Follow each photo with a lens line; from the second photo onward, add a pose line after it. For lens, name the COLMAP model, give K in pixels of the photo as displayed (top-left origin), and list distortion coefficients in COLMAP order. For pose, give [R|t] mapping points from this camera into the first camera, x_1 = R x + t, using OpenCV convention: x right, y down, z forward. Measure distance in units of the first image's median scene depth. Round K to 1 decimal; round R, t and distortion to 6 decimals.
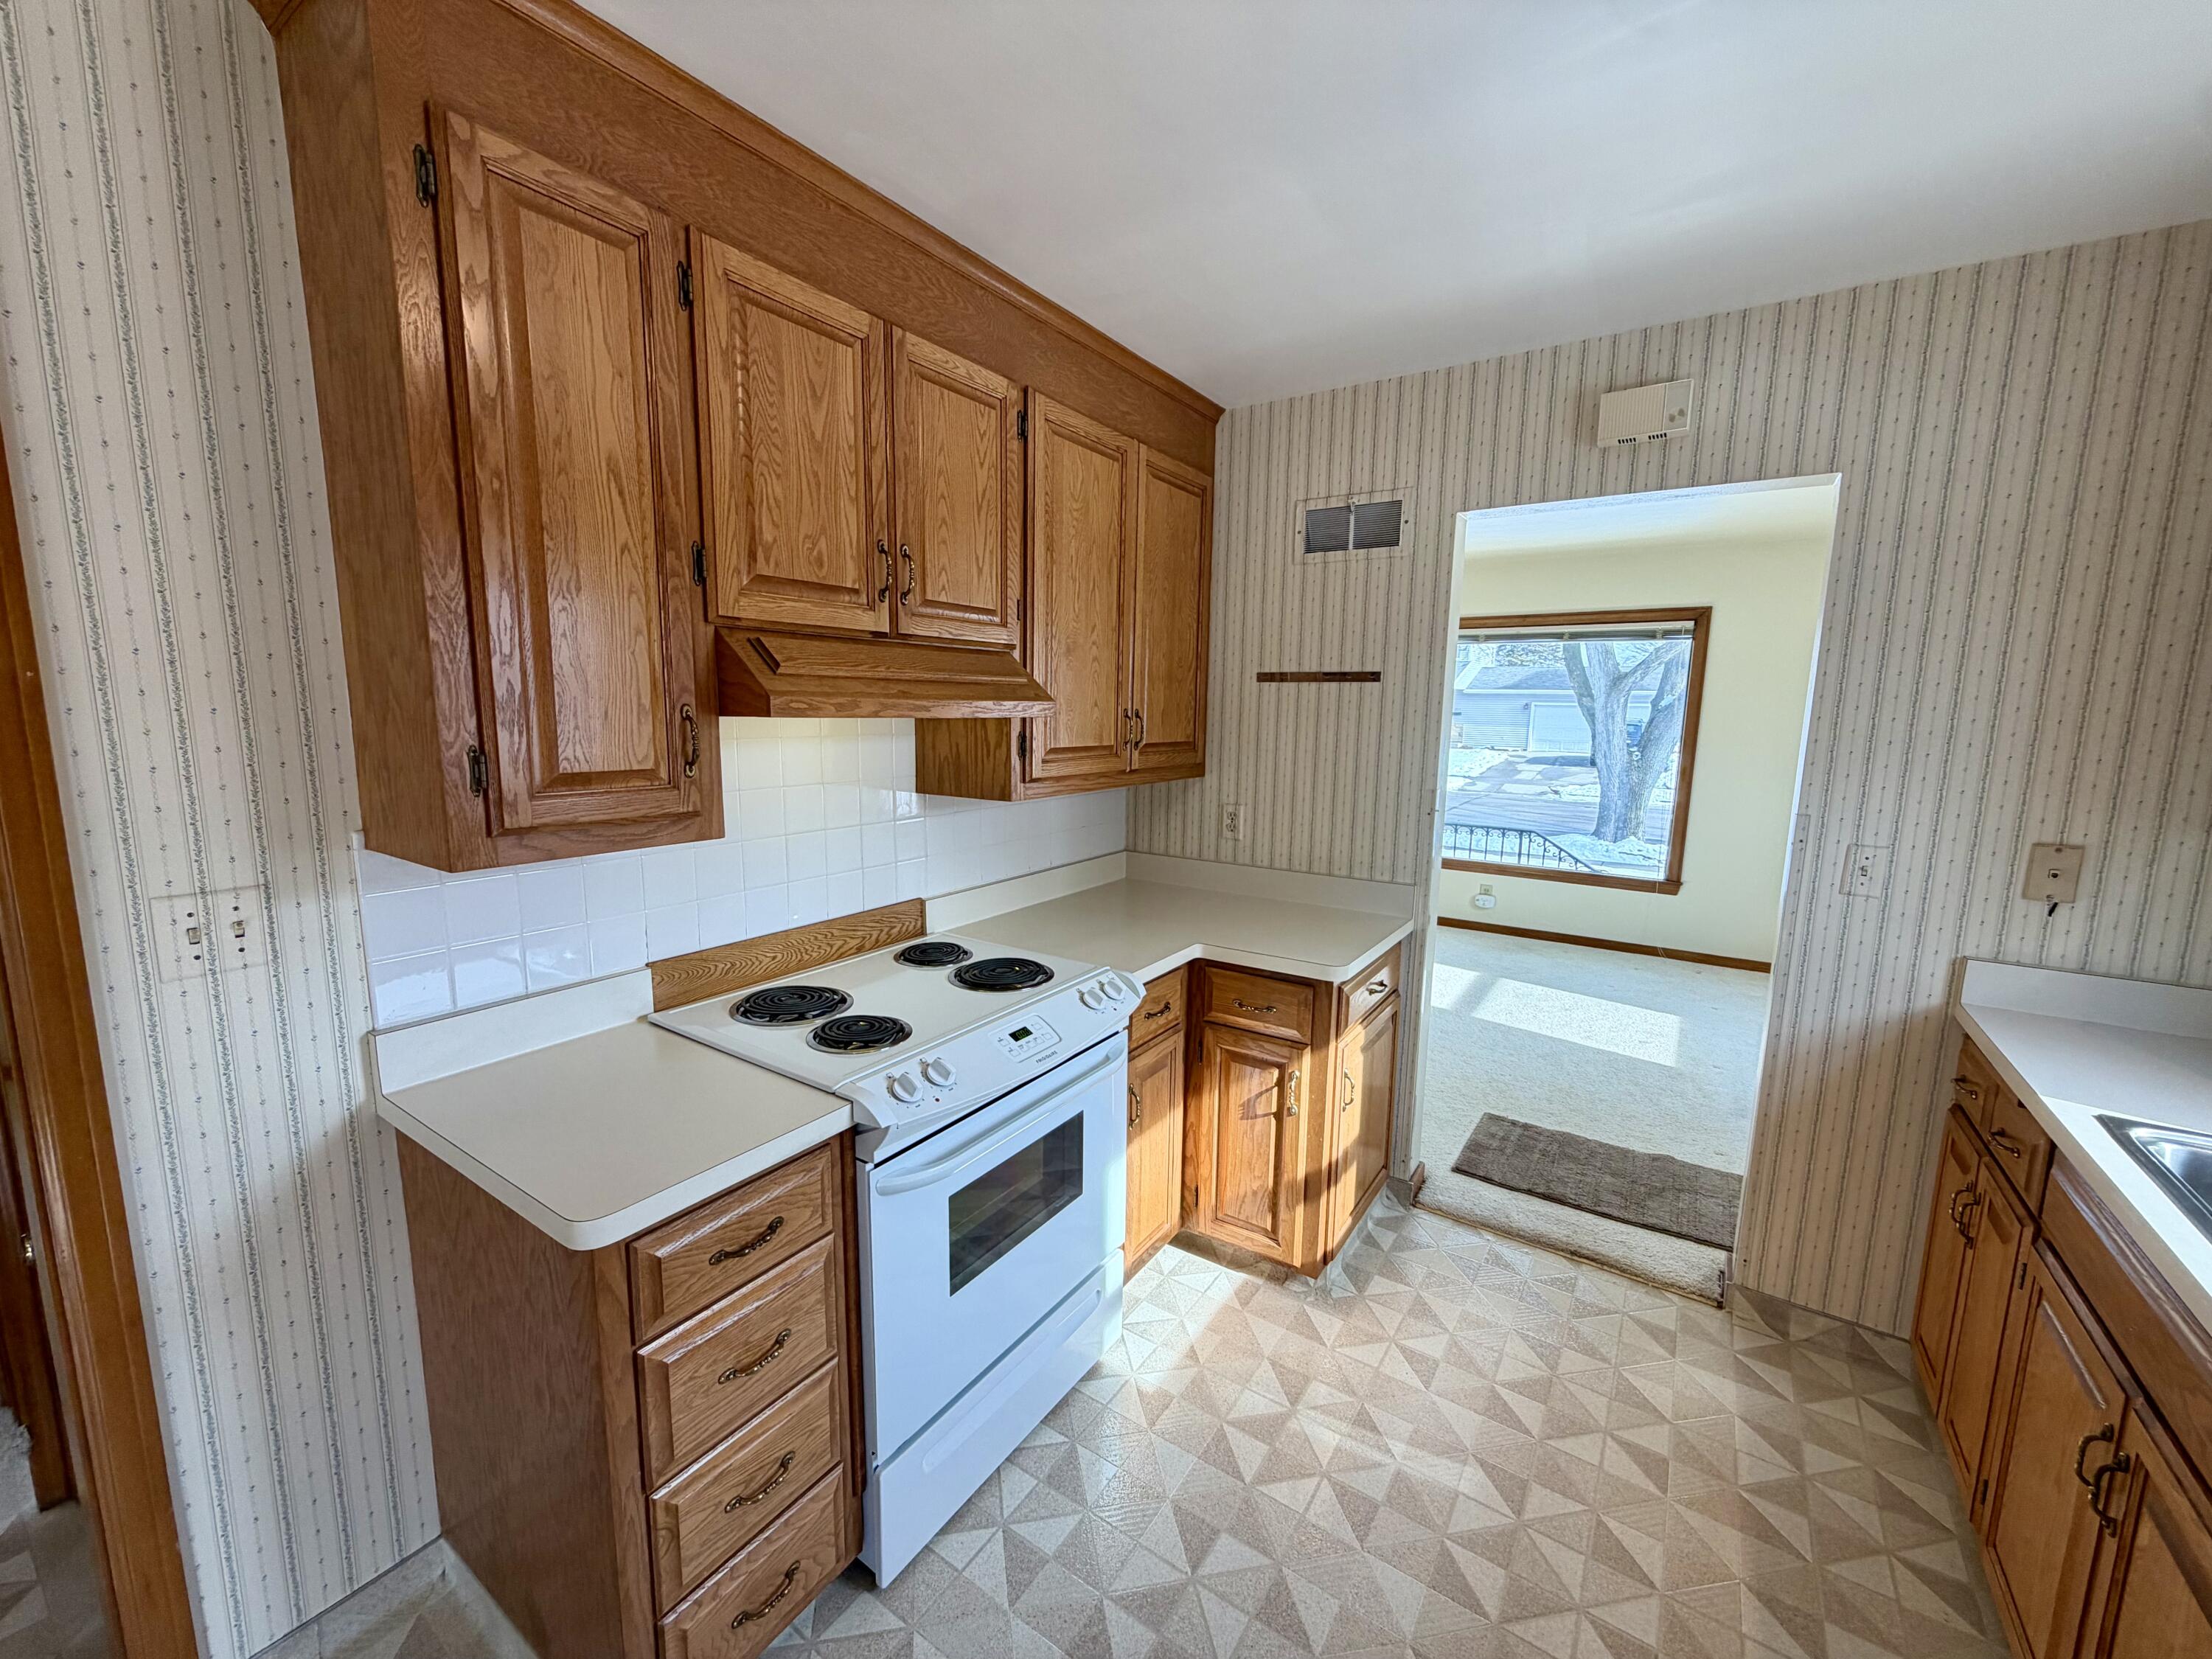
lens RADIAL K [[883.2, 0, 1094.9], [0, 883.2, 830.9], [0, 0, 1]] dist [-0.000425, 0.000430]
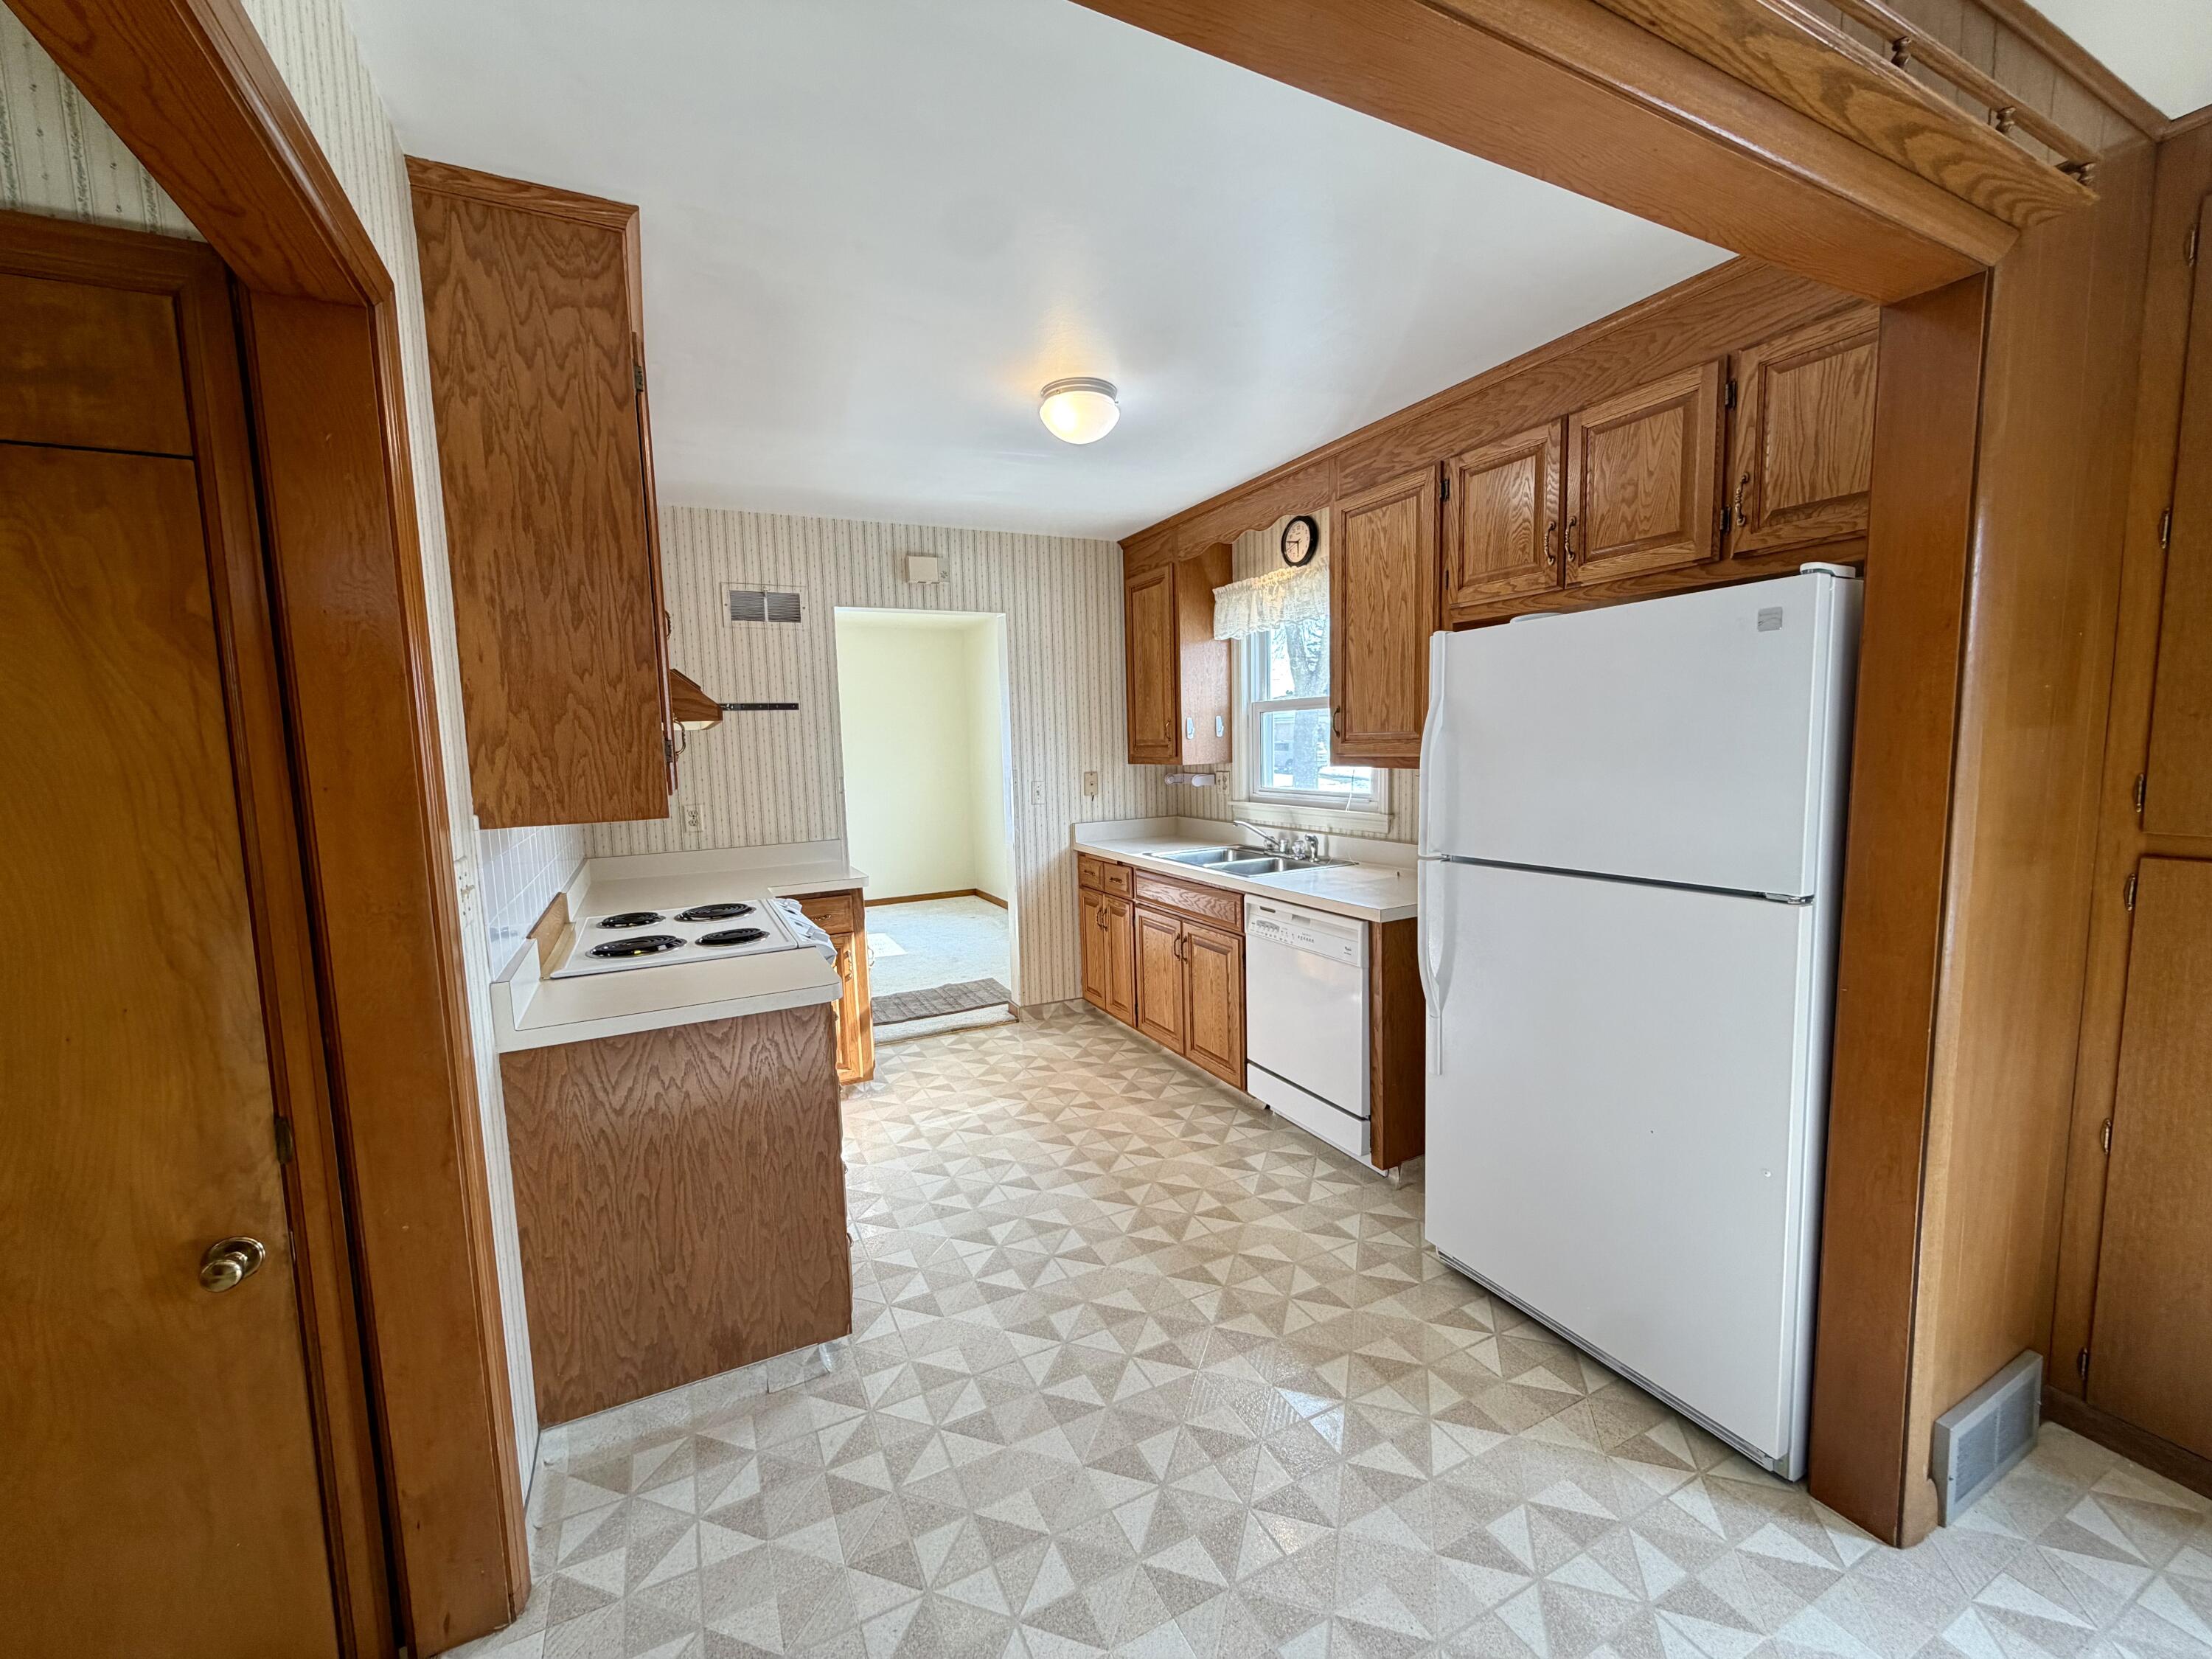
lens RADIAL K [[883.2, 0, 1111.0], [0, 883.2, 830.4], [0, 0, 1]] dist [-0.000425, 0.000430]
pose [[0.472055, -0.111583, 0.874479, -0.810860], [0.164880, 0.985628, 0.036761, 0.071077], [-0.866013, 0.126831, 0.483669, -0.179783]]
